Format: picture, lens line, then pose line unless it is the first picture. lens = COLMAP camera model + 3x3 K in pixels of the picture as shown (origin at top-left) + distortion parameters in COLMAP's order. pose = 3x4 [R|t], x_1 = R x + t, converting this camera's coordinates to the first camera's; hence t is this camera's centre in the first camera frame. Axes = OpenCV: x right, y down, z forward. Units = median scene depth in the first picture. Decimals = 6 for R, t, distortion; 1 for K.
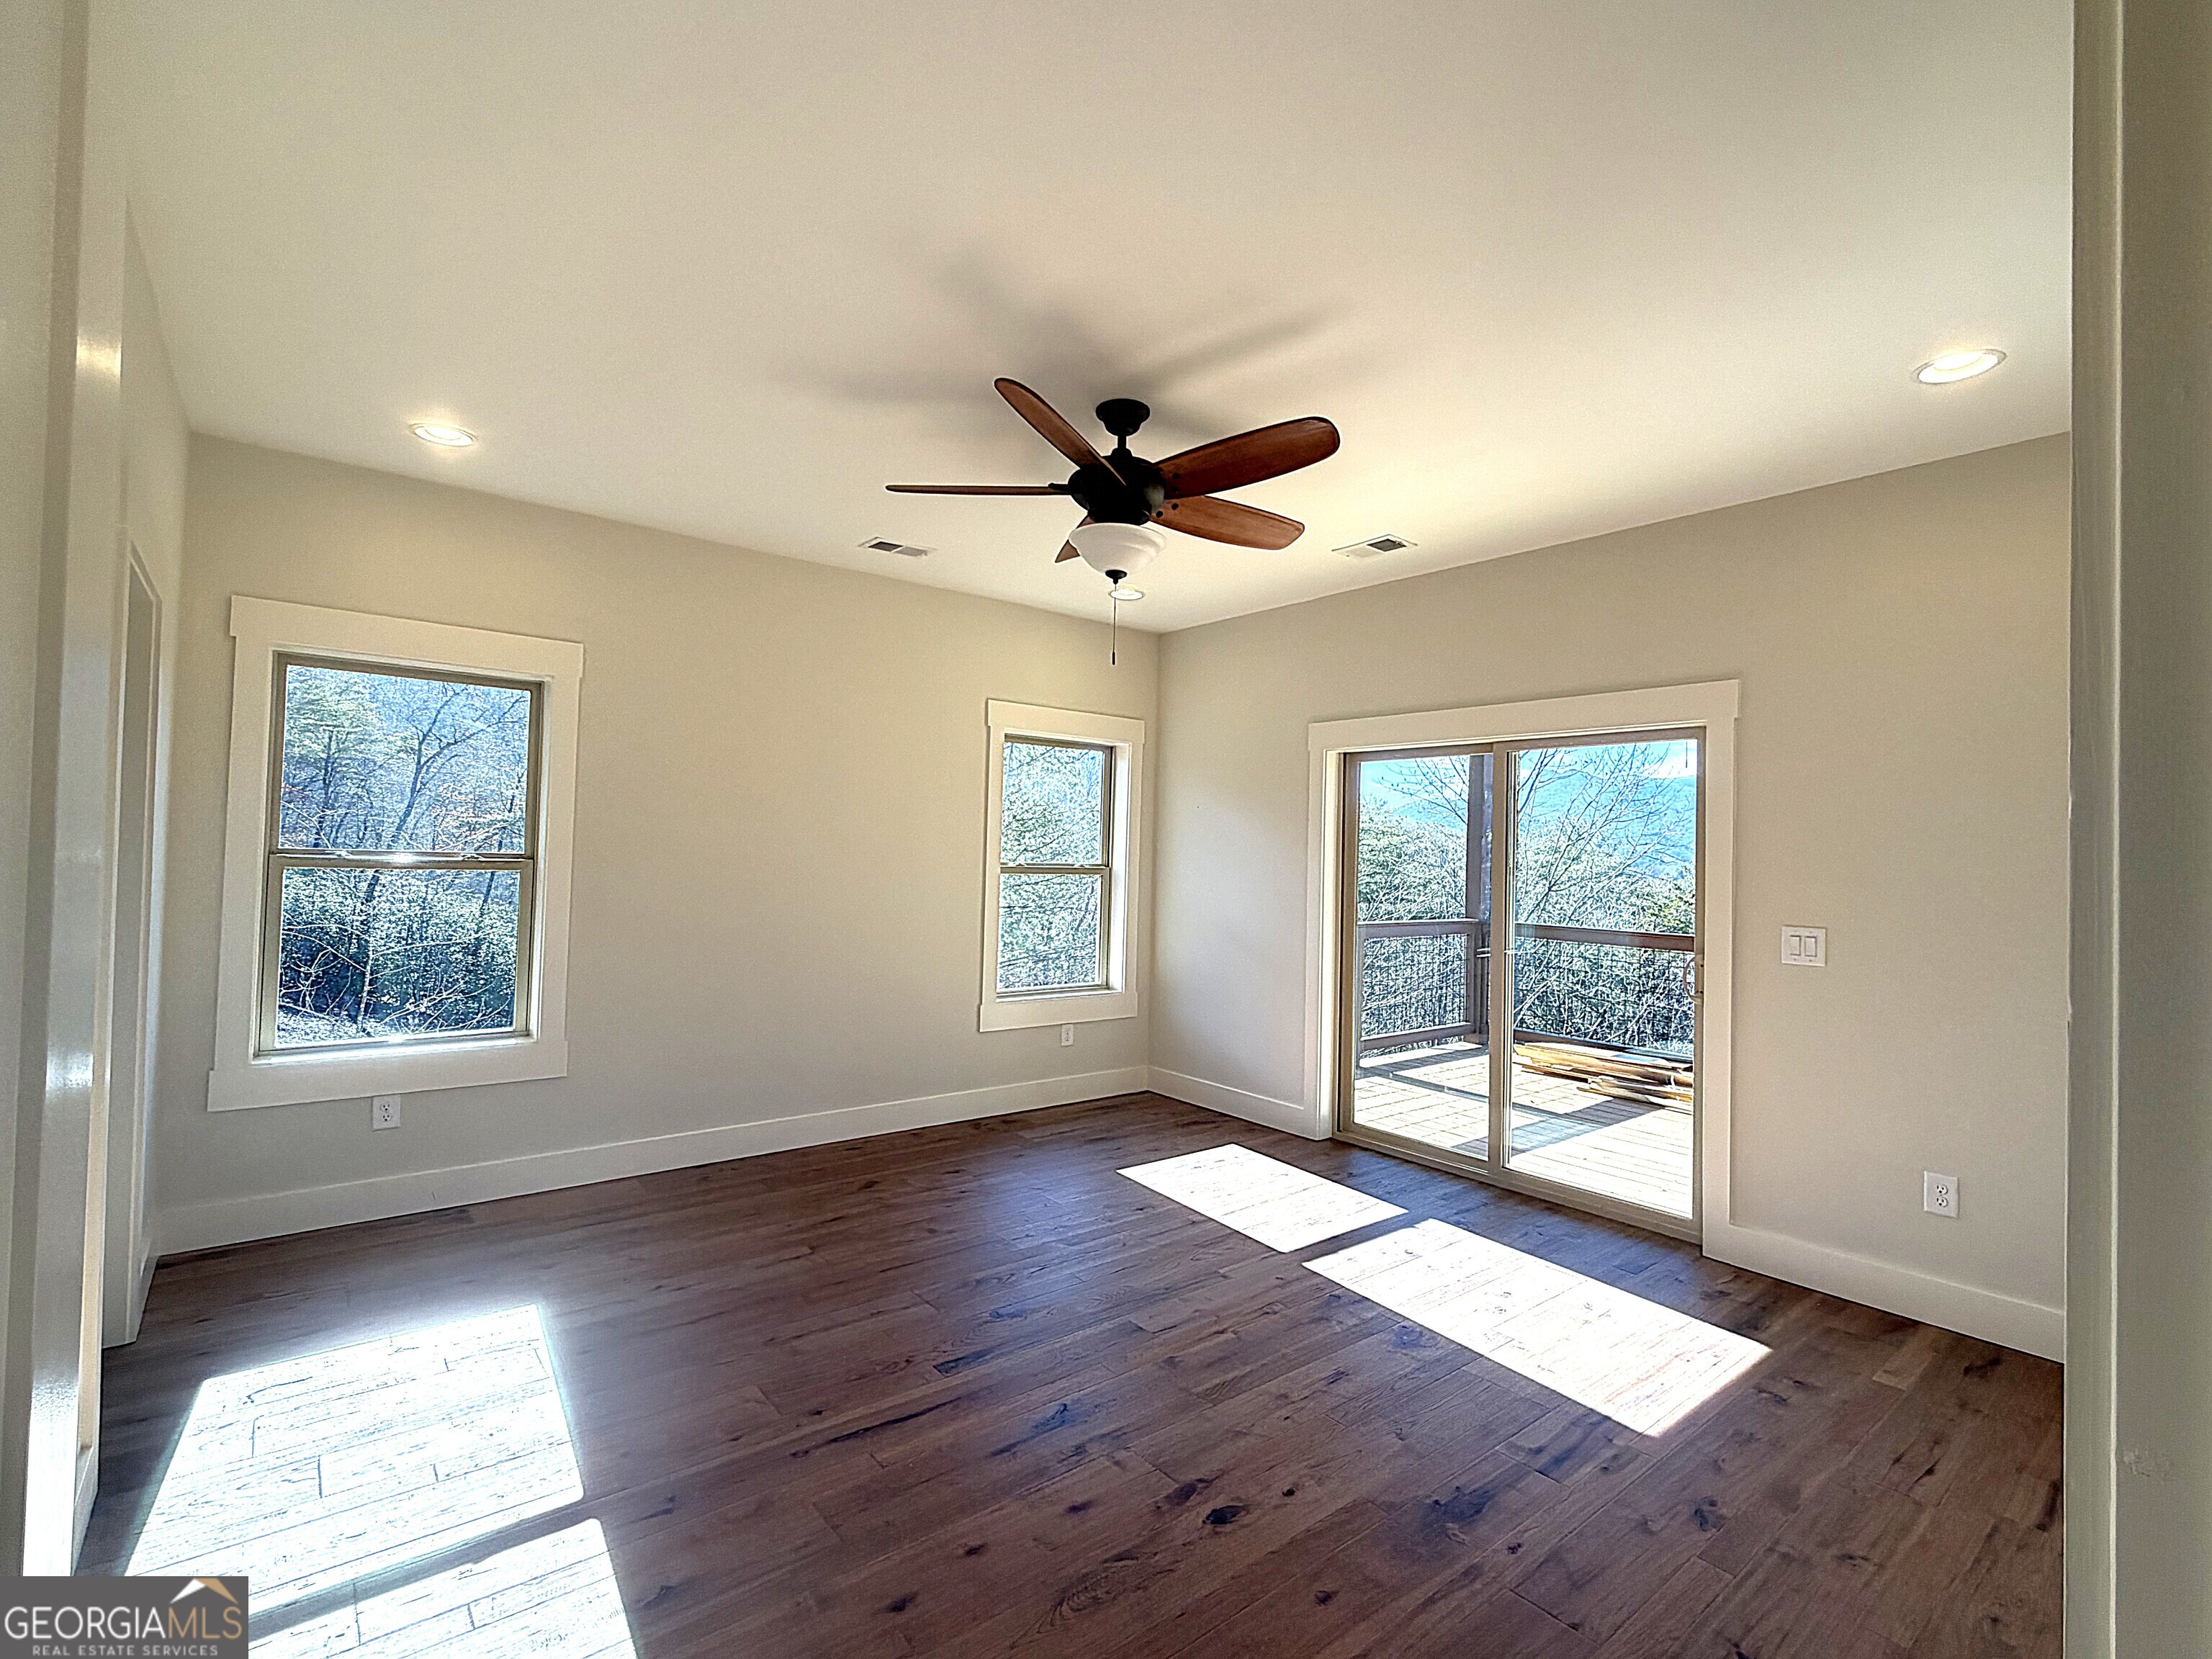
lens RADIAL K [[1027.1, 0, 1116.3], [0, 1027.1, 836.0], [0, 0, 1]] dist [0.003176, 0.000037]
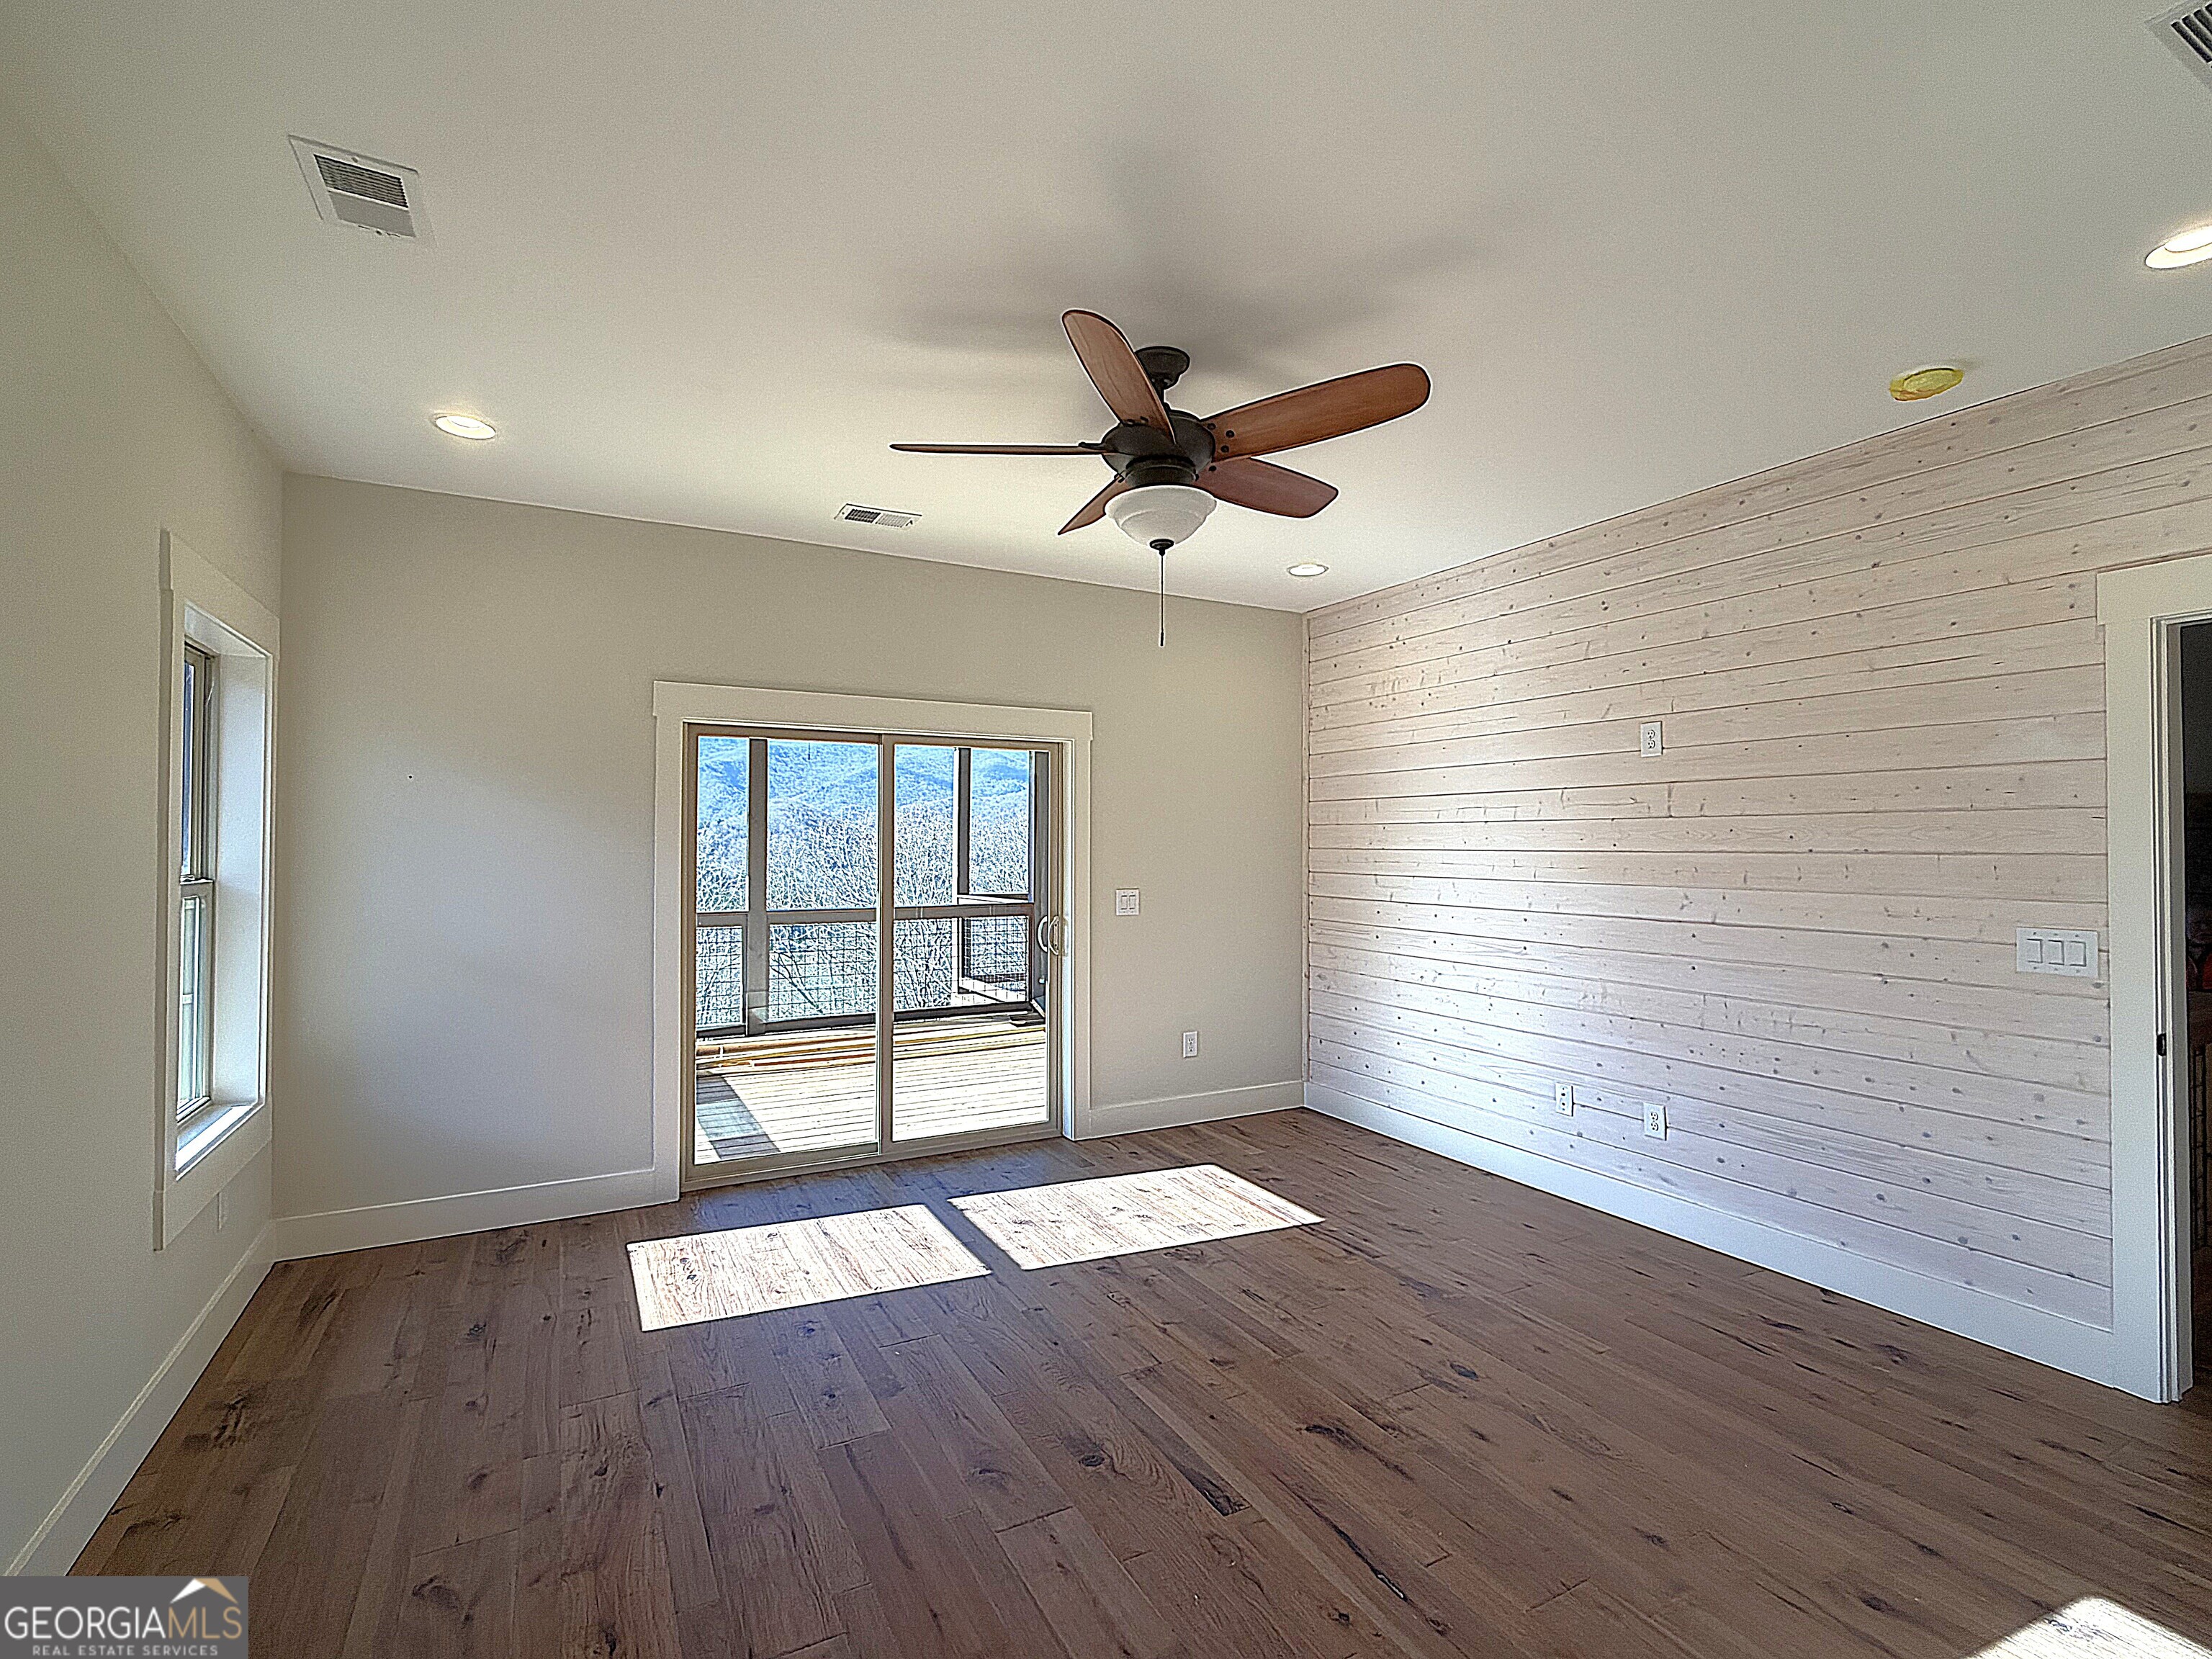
lens RADIAL K [[1027.1, 0, 1119.8], [0, 1027.1, 828.5], [0, 0, 1]] dist [0.003176, 0.000037]
pose [[0.183998, -0.010799, 0.982867, -0.659548], [-0.016191, 0.999771, 0.014016, -0.014426], [-0.982793, -0.018493, 0.183781, 0.646312]]
